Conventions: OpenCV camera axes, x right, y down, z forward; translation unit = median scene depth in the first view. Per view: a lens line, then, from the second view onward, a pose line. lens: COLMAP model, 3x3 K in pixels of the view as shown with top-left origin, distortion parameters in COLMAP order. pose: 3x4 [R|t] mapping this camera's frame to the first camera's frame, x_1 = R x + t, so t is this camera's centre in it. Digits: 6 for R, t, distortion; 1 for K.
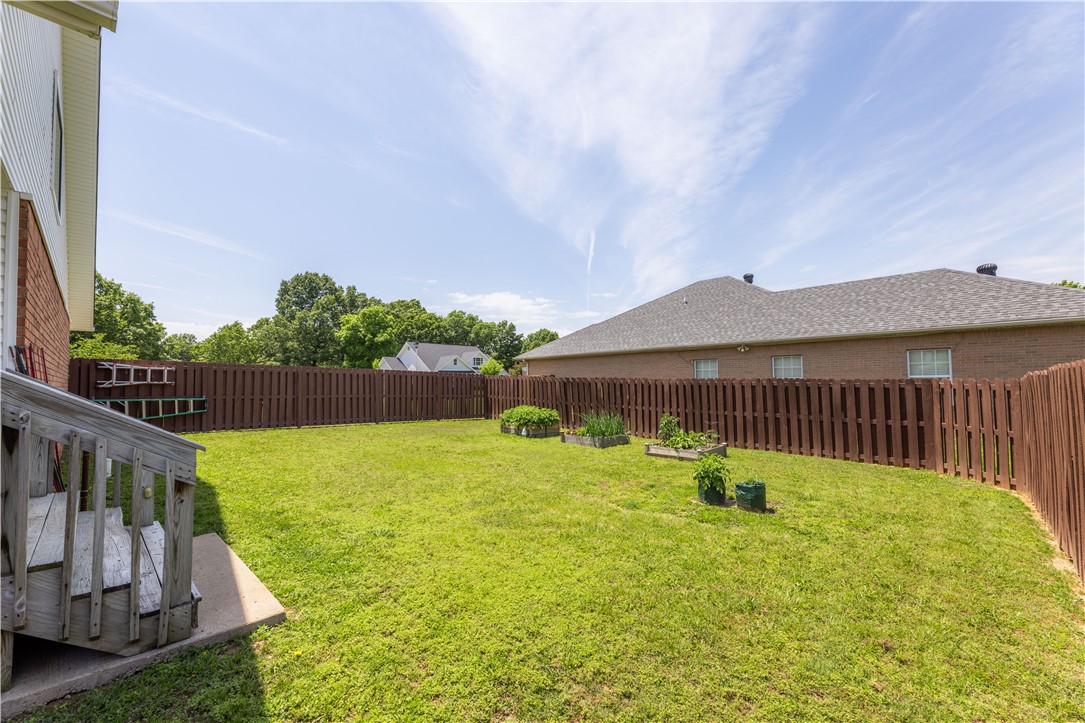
lens RADIAL K [[440.6, 0, 537.6], [0, 440.6, 363.2], [0, 0, 1]] dist [0.000992, -0.001193]
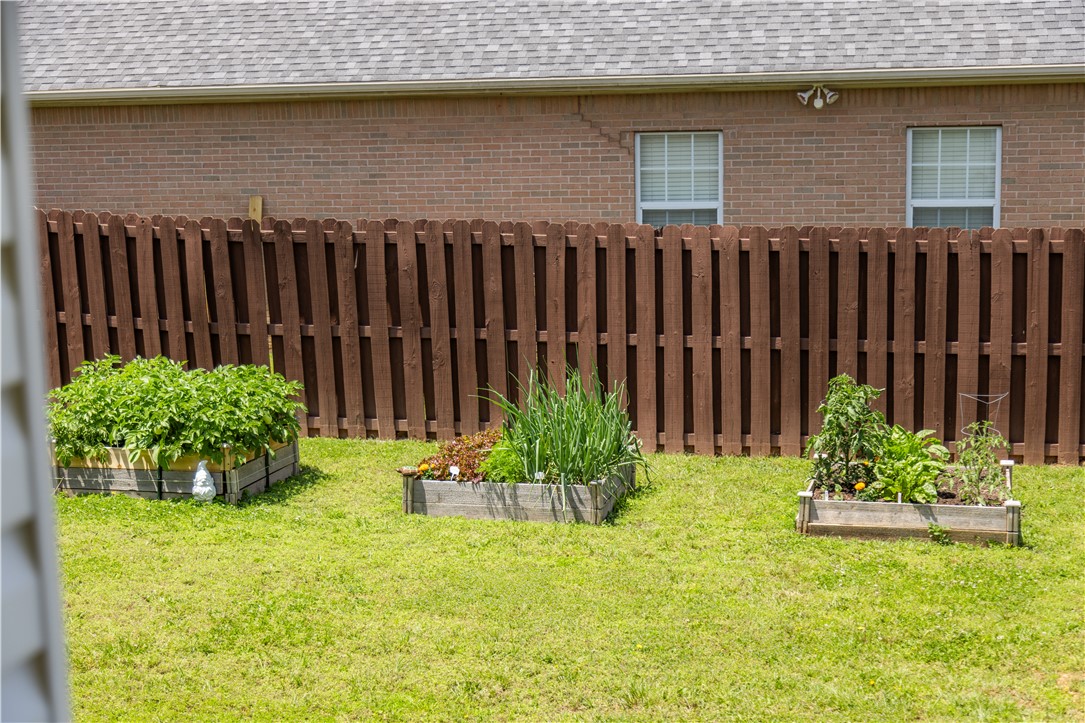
lens RADIAL K [[1736.4, 0, 542.8], [0, 1736.4, 361.8], [0, 0, 1]] dist [0.007760, 0.000000]
pose [[0.839155, -0.077998, 0.538270, -0.389556], [-0.014382, 0.986136, 0.165318, -0.061380], [-0.543702, -0.146469, 0.826399, 0.183700]]
